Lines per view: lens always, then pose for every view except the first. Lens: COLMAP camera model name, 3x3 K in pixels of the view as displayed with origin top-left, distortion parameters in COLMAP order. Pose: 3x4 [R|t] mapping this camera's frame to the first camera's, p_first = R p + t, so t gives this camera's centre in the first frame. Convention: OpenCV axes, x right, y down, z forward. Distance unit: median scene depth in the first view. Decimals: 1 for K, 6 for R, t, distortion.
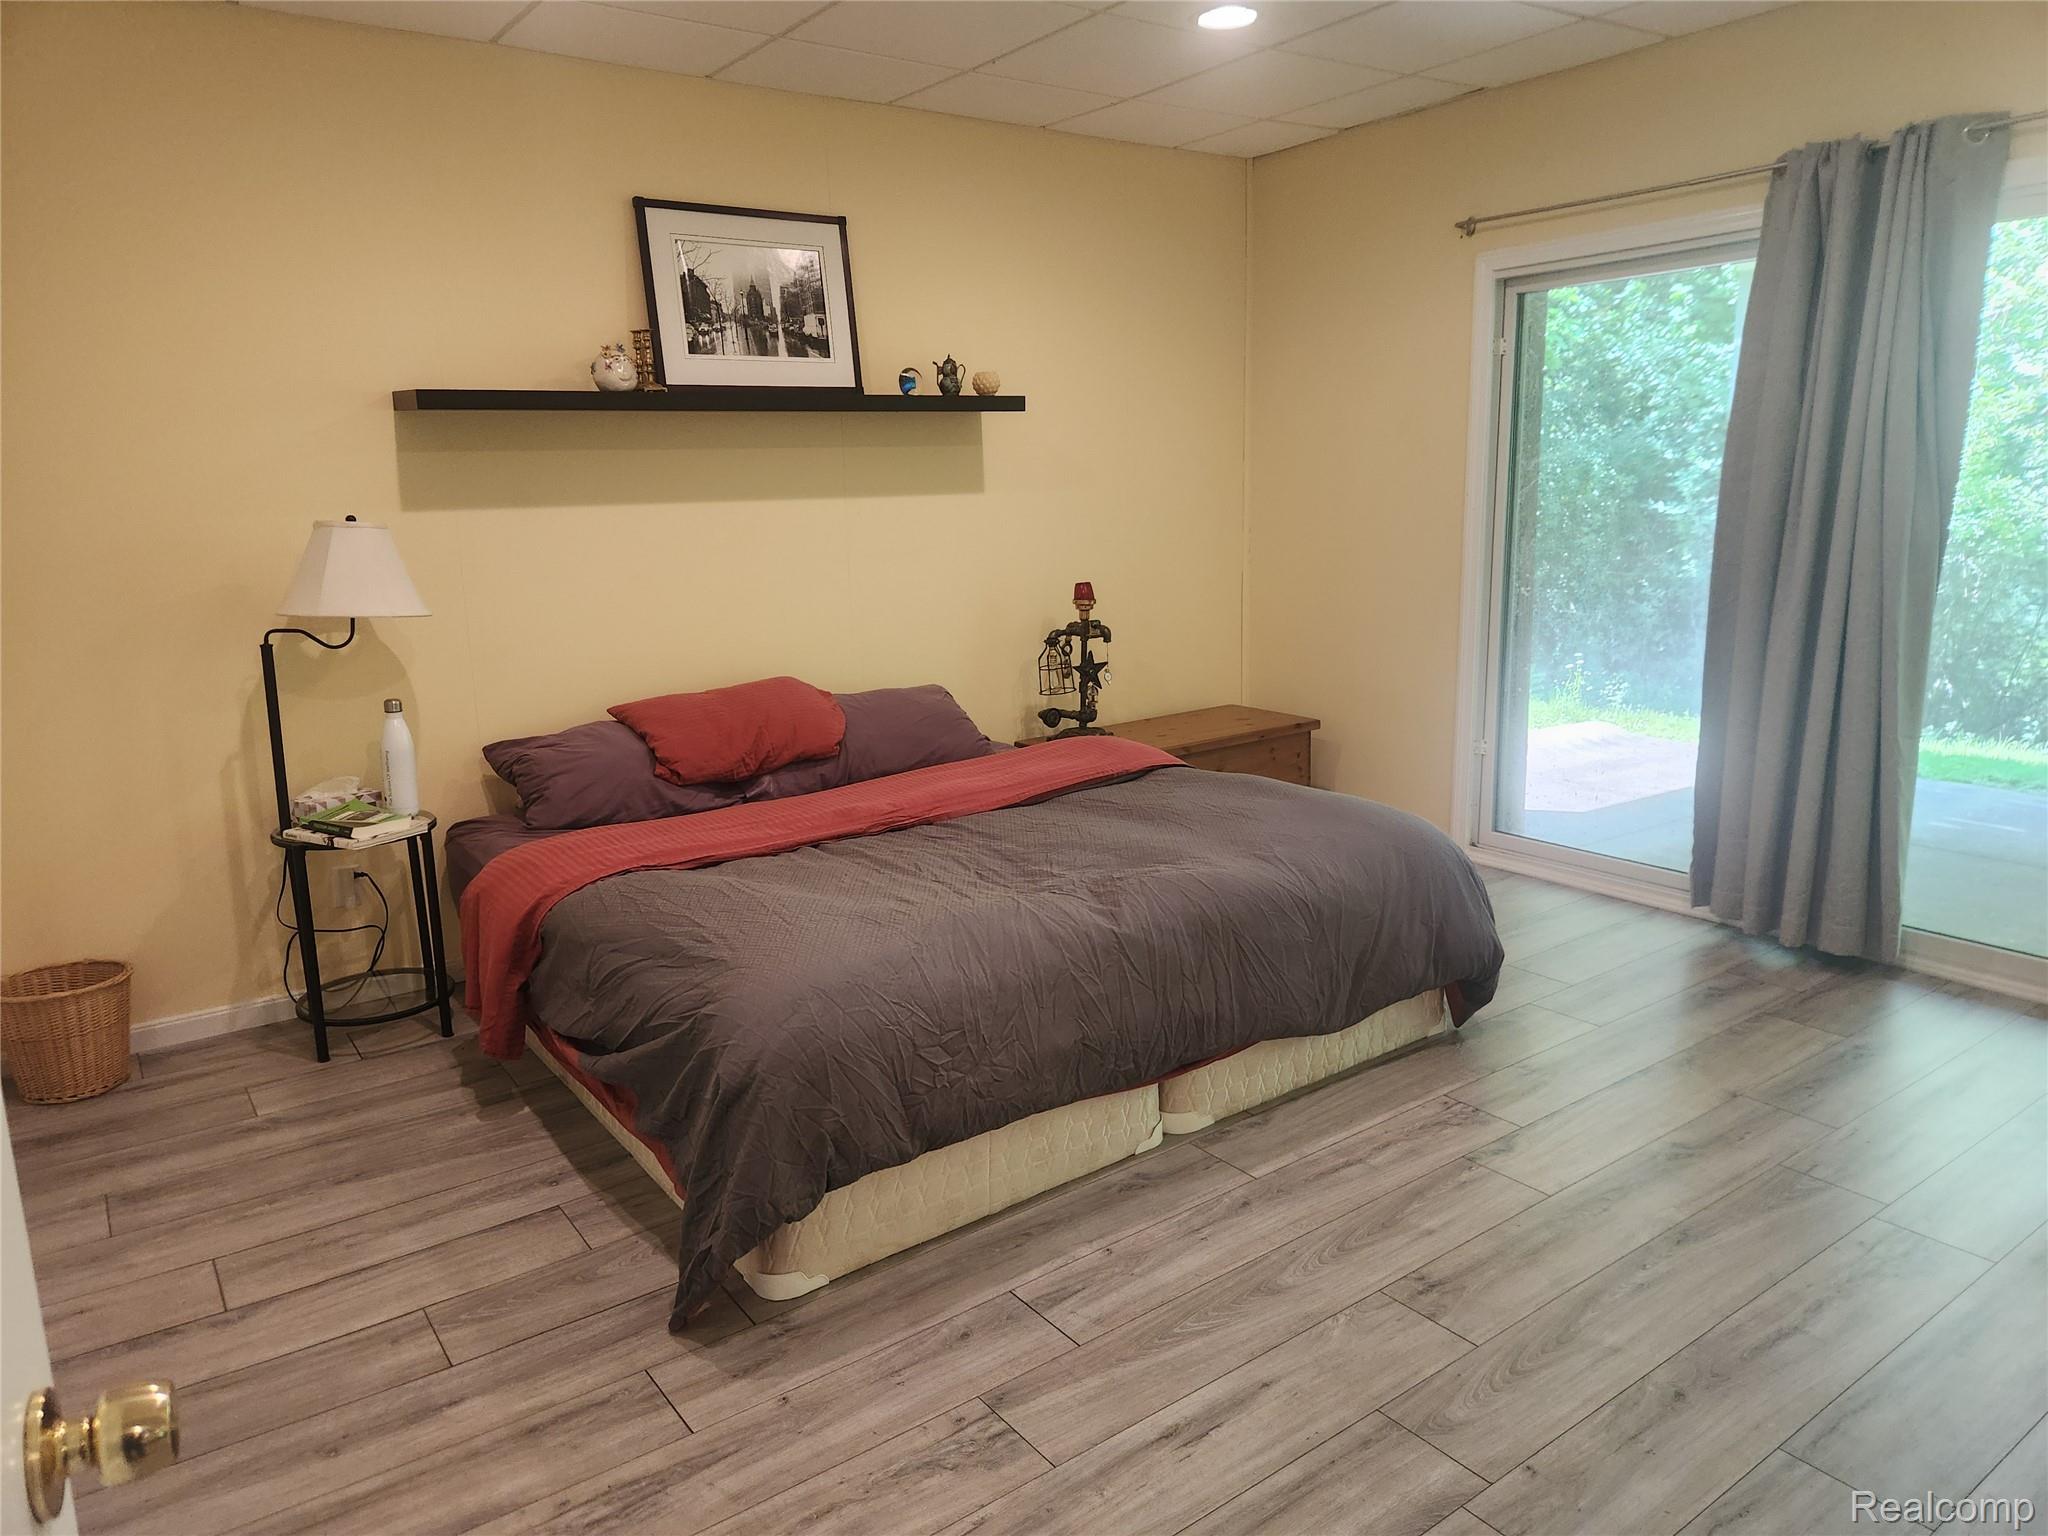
lens RADIAL K [[1370.8, 0, 1015.4], [0, 1370.8, 770.5], [0, 0, 1]] dist [0.064717, -0.052122]
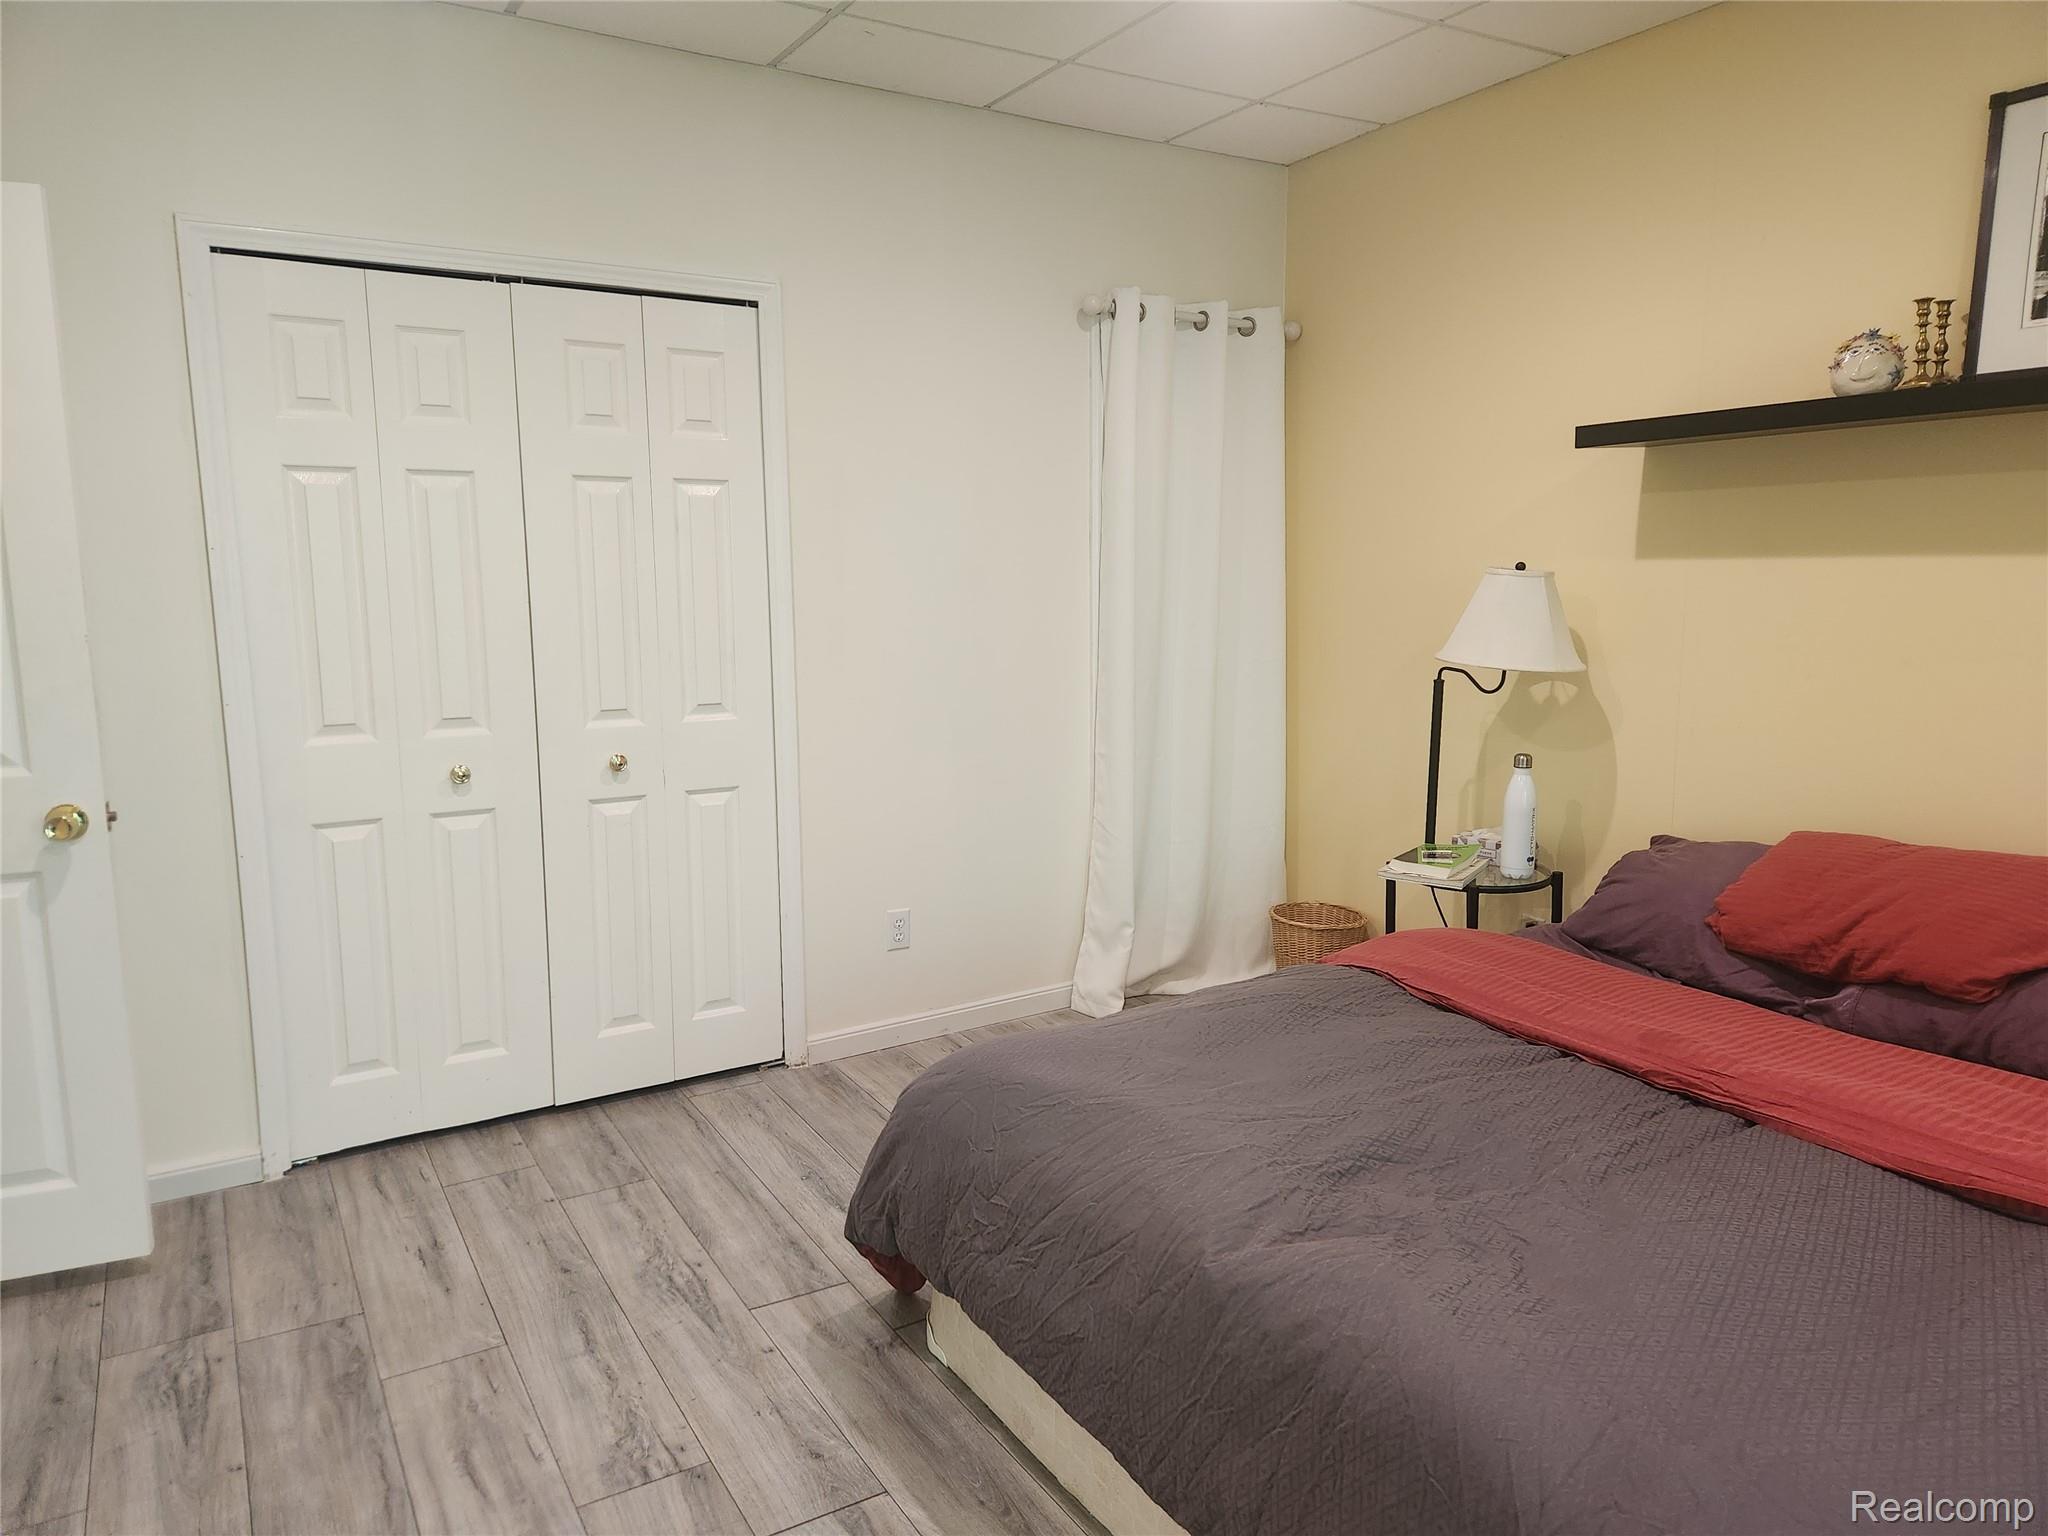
lens RADIAL K [[1370.8, 0, 1033.7], [0, 1370.8, 765.4], [0, 0, 1]] dist [0.064717, -0.052122]
pose [[-0.080175, 0.177854, -0.980785, 0.533616], [-0.192243, 0.962721, 0.190293, -0.166537], [0.978067, 0.203805, -0.042995, 0.738698]]
